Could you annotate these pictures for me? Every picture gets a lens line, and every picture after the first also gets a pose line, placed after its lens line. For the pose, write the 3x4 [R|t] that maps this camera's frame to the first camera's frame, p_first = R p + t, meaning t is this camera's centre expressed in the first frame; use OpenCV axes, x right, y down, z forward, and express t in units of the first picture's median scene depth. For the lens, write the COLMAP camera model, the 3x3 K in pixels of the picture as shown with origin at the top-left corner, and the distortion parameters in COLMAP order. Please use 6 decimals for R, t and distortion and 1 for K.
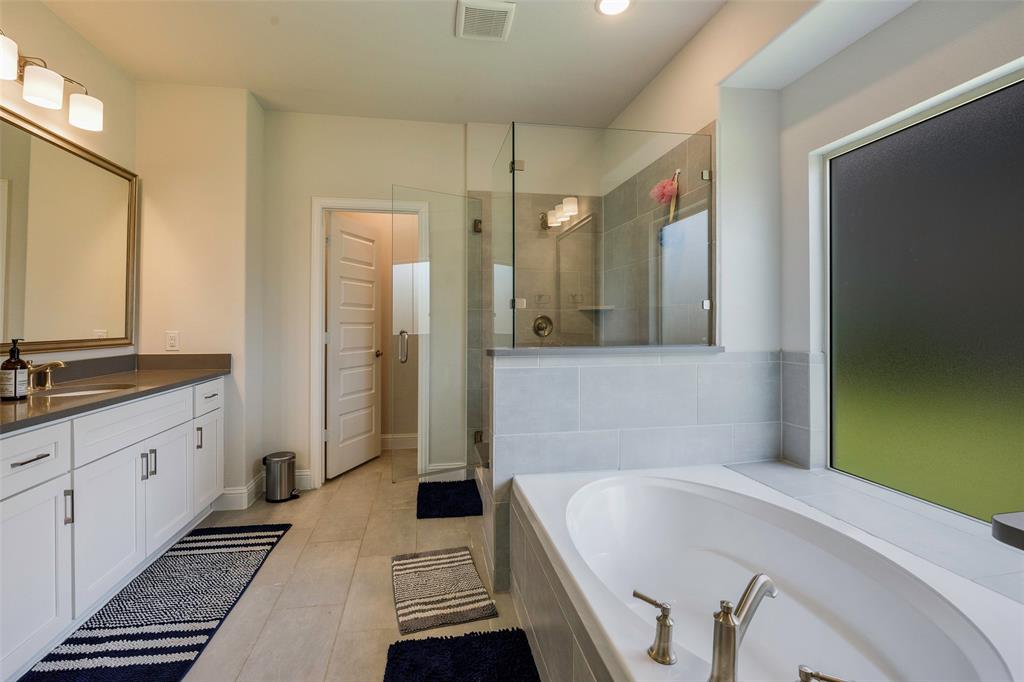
lens RADIAL K [[512.6, 0, 512.0], [0, 512.6, 341.0], [0, 0, 1]] dist [-0.000442, -0.000093]
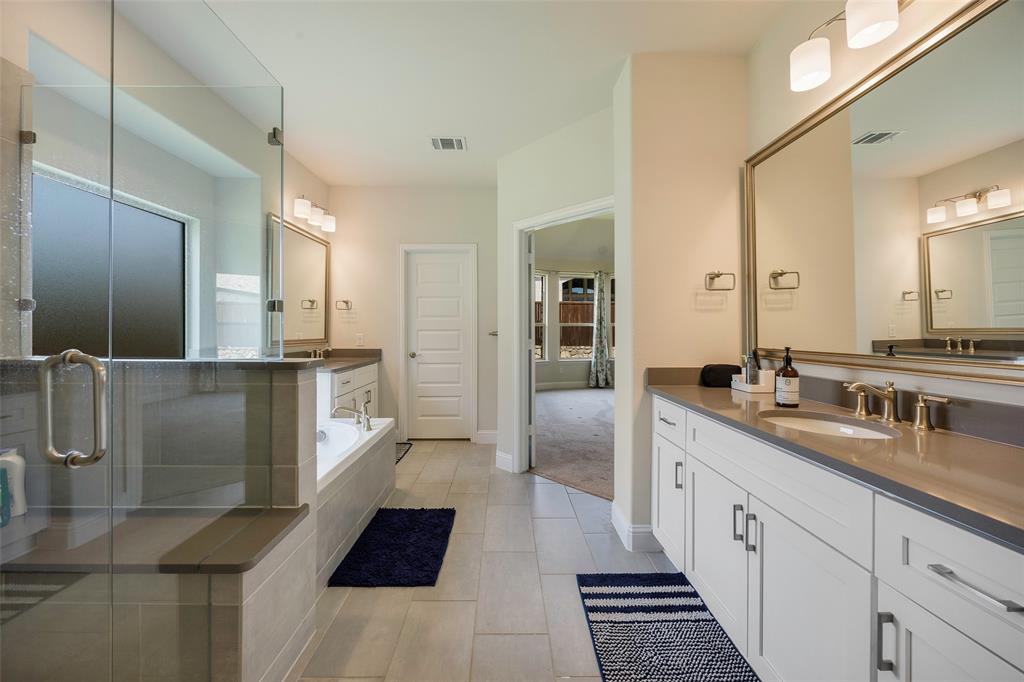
lens RADIAL K [[397.9, 0, 512.0], [0, 397.9, 341.0], [0, 0, 1]] dist [-0.000108, 0.000071]
pose [[-0.988263, -0.003093, 0.152733, -0.553423], [-0.002021, 0.999972, 0.007176, -0.019177], [-0.152751, 0.006783, -0.988241, 1.855380]]
